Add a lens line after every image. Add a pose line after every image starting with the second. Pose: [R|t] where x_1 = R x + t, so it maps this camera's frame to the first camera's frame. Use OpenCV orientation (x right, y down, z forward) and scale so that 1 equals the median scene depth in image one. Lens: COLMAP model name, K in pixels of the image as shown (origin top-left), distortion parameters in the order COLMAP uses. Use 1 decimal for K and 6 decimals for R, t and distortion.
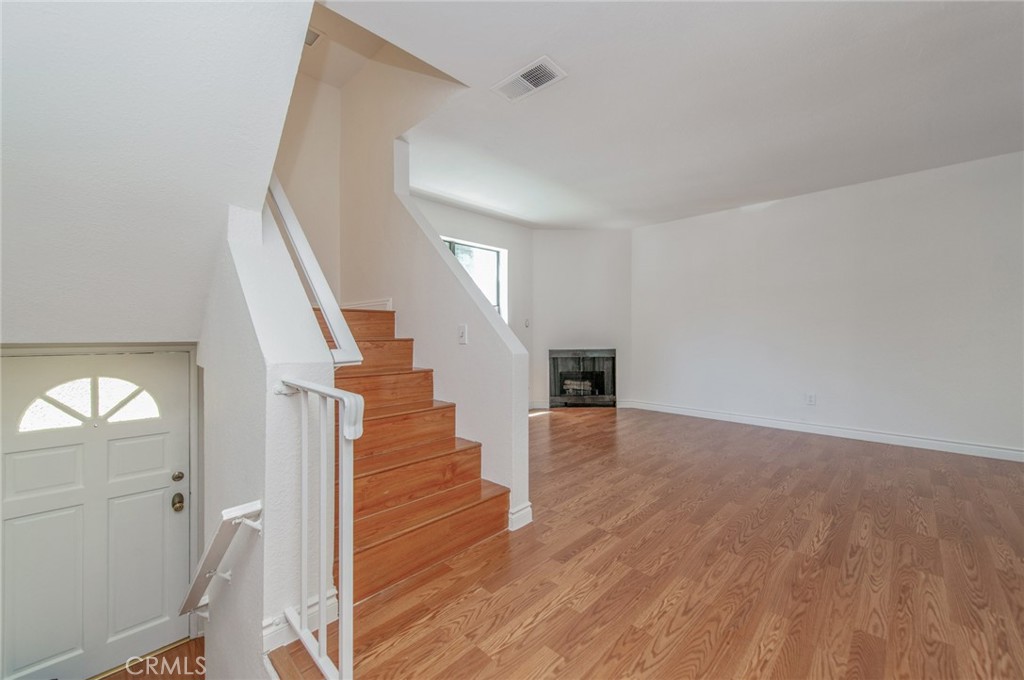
lens RADIAL K [[400.7, 0, 511.6], [0, 400.7, 336.0], [0, 0, 1]] dist [0.014425, -0.004380]
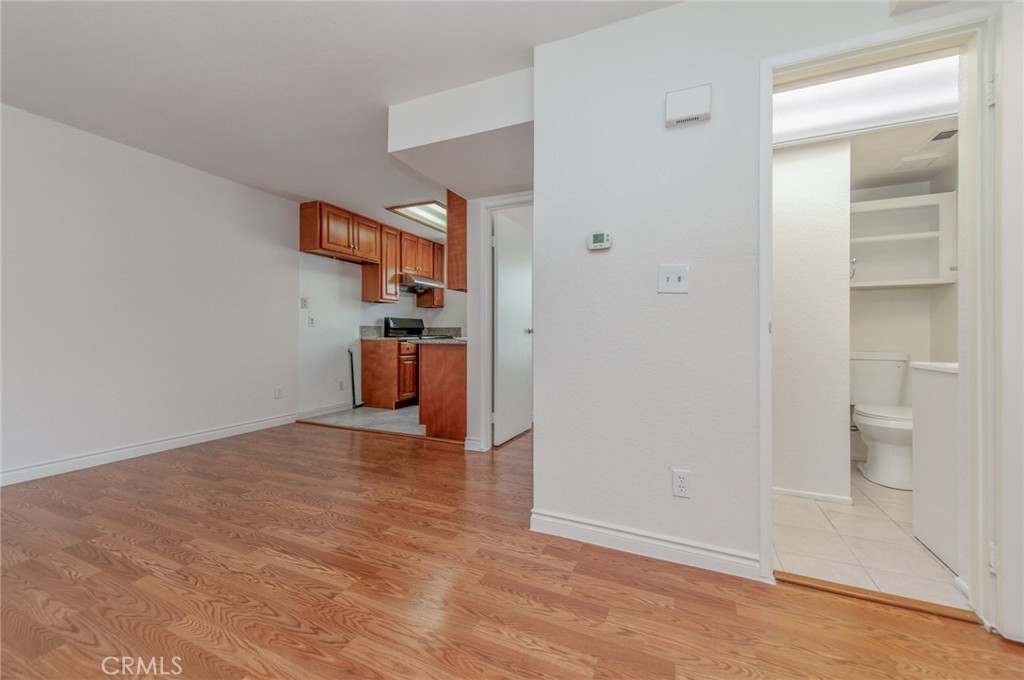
lens RADIAL K [[400.7, 0, 513.7], [0, 400.7, 338.2], [0, 0, 1]] dist [0.014425, -0.004380]
pose [[-0.350669, -0.008743, 0.936459, -0.139232], [-0.000342, 0.999958, 0.009208, 0.007450], [-0.936499, 0.002909, -0.350657, 0.714352]]
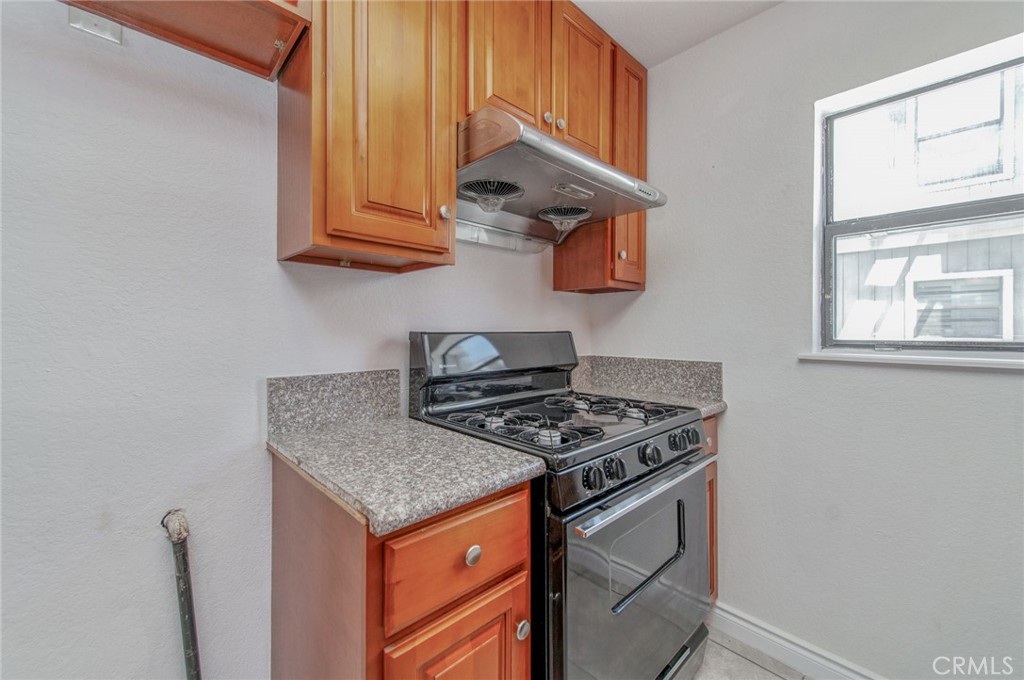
lens RADIAL K [[400.7, 0, 509.5], [0, 400.7, 328.6], [0, 0, 1]] dist [0.014425, -0.004380]
pose [[0.041774, 0.005494, 0.999112, 1.697252], [0.002976, 0.999980, -0.005624, -0.089919], [-0.999123, 0.003208, 0.041757, 0.448544]]
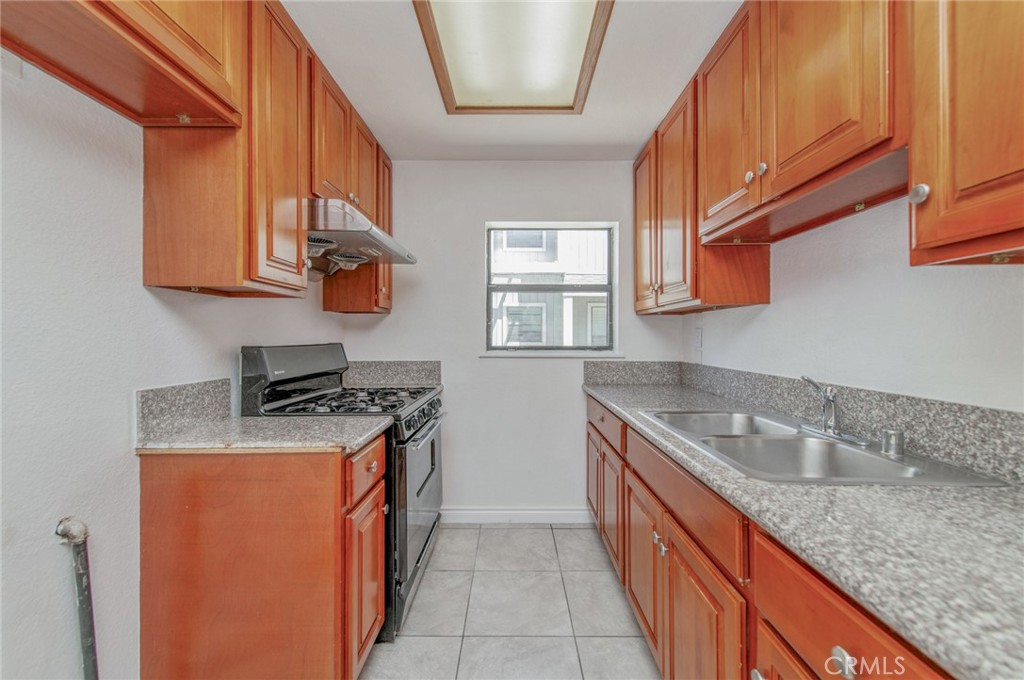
lens RADIAL K [[400.7, 0, 507.2], [0, 400.7, 336.4], [0, 0, 1]] dist [0.014425, -0.004380]
pose [[-0.687052, 0.002389, 0.726604, 1.459425], [0.004877, 0.999987, 0.001324, -0.103872], [-0.726592, 0.004454, -0.687055, 0.740018]]
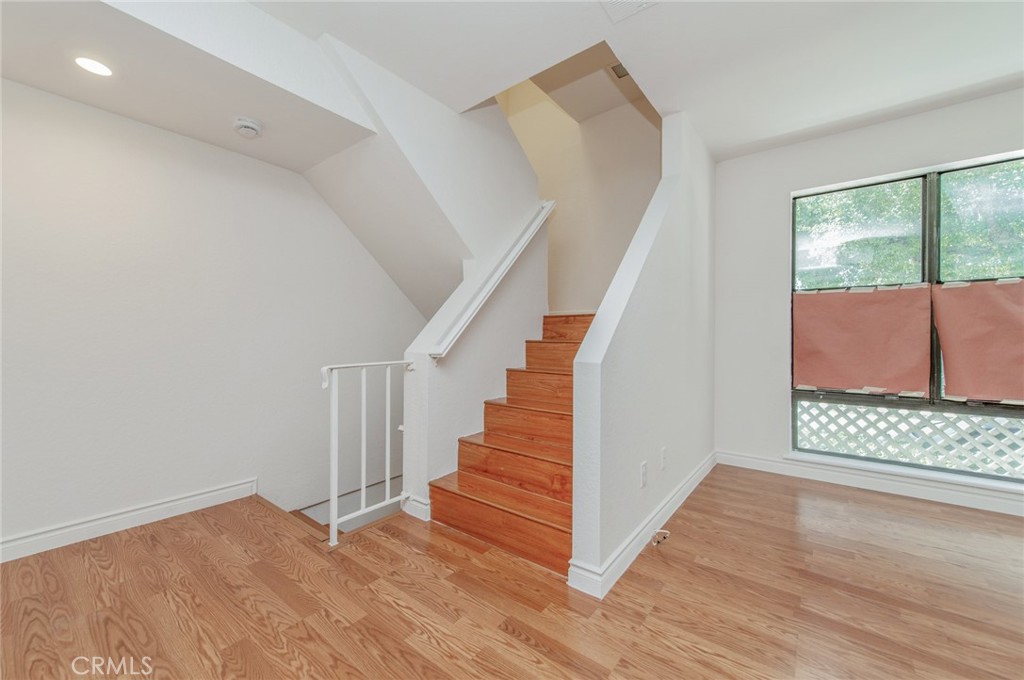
lens RADIAL K [[400.7, 0, 514.4], [0, 400.7, 334.8], [0, 0, 1]] dist [0.014425, -0.004380]
pose [[0.111019, -0.003608, -0.993812, 0.646981], [-0.007144, 0.999965, -0.004428, -0.002913], [0.993793, 0.007592, 0.110990, 0.662687]]
